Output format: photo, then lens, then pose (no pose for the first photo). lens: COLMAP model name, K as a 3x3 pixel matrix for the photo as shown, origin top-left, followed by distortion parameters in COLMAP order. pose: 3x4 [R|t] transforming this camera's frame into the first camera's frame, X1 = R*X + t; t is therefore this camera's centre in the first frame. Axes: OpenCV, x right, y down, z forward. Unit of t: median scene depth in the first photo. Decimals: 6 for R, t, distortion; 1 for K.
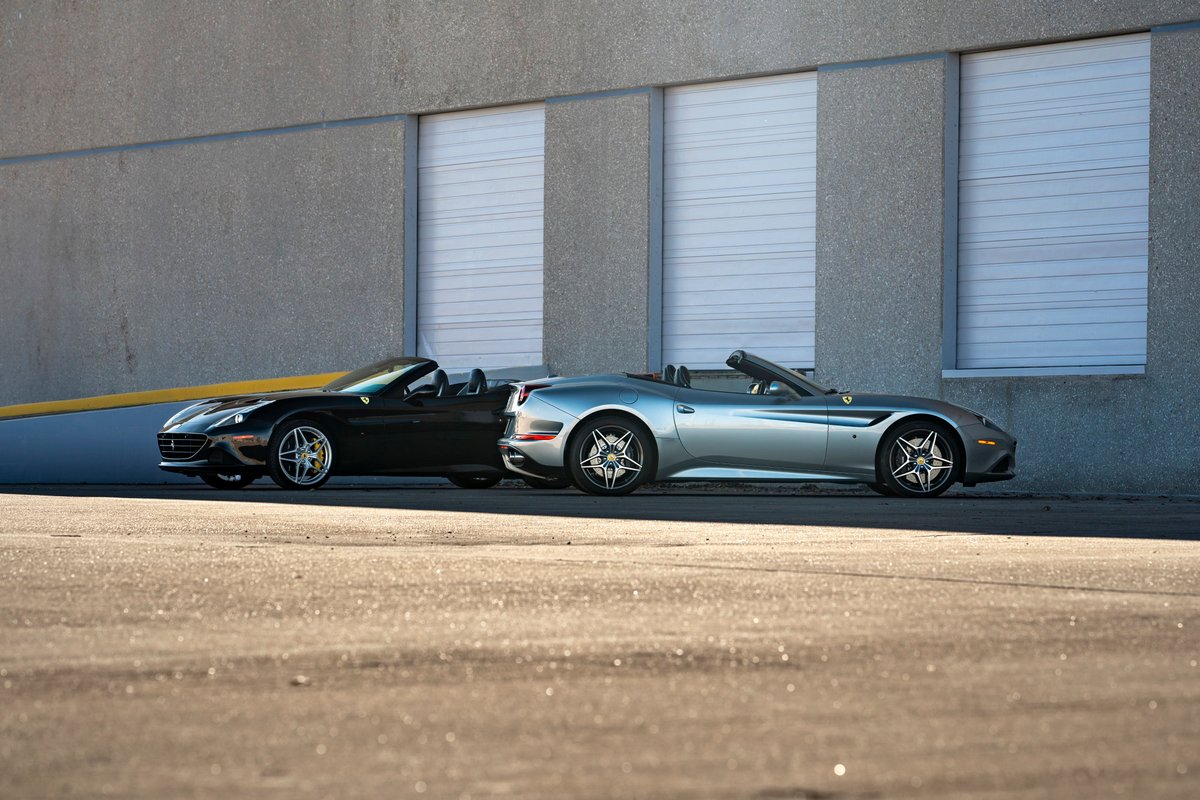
lens RADIAL K [[4305.4, 0, 600.0], [0, 4305.4, 431.5], [0, 0, 1]] dist [0.290521, -0.420352]
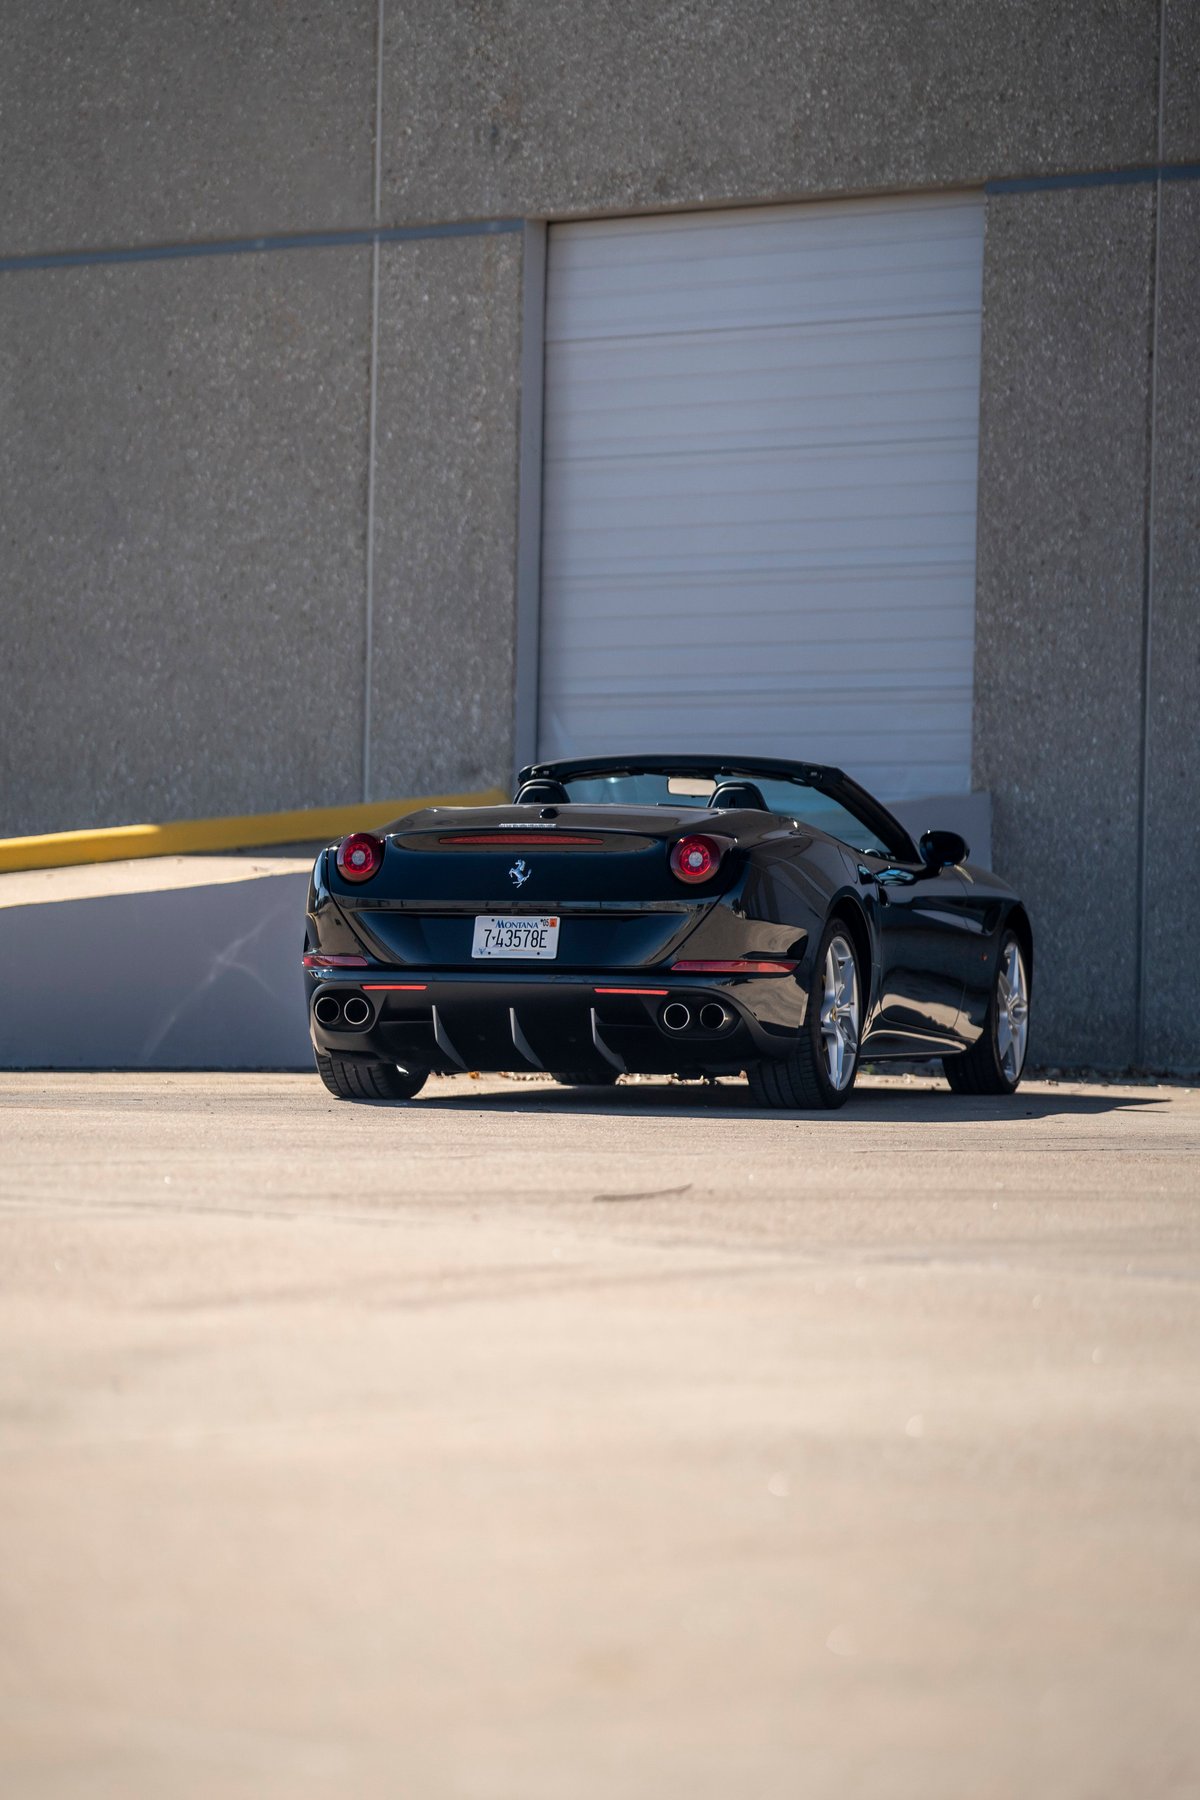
lens RADIAL K [[6545.4, 0, 600.0], [0, 6545.4, 900.0], [0, 0, 1]] dist [0.336243, -1.582206]
pose [[0.968544, 0.011104, 0.248594, -0.214674], [-0.011482, 0.999934, 0.000070, -0.004224], [-0.248577, -0.002923, 0.968608, 0.366642]]
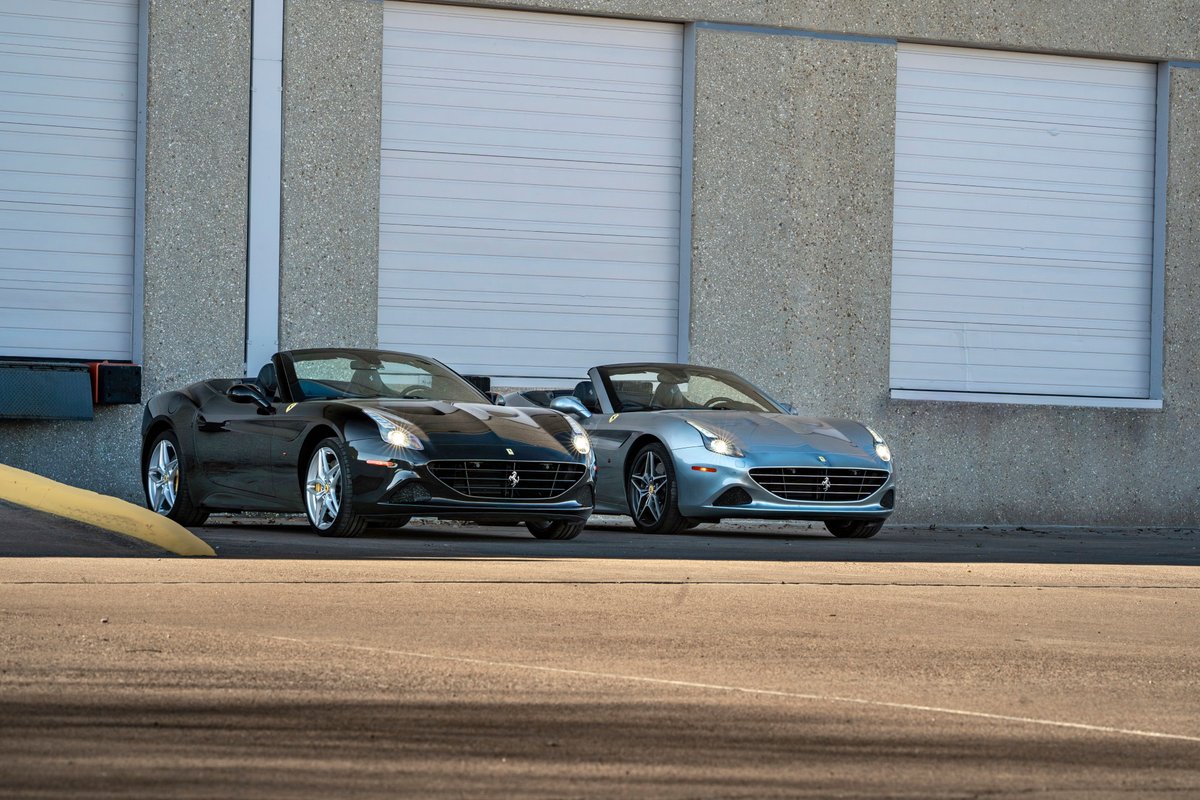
lens RADIAL K [[4280.9, 0, 575.5], [0, 4280.9, 430.5], [0, 0, 1]] dist [0.254952, 1.971052]
pose [[0.052477, -0.000061, 0.998622, -0.655857], [-0.024781, 0.999692, 0.001364, -0.004673], [-0.998315, -0.024819, 0.052459, 0.801967]]
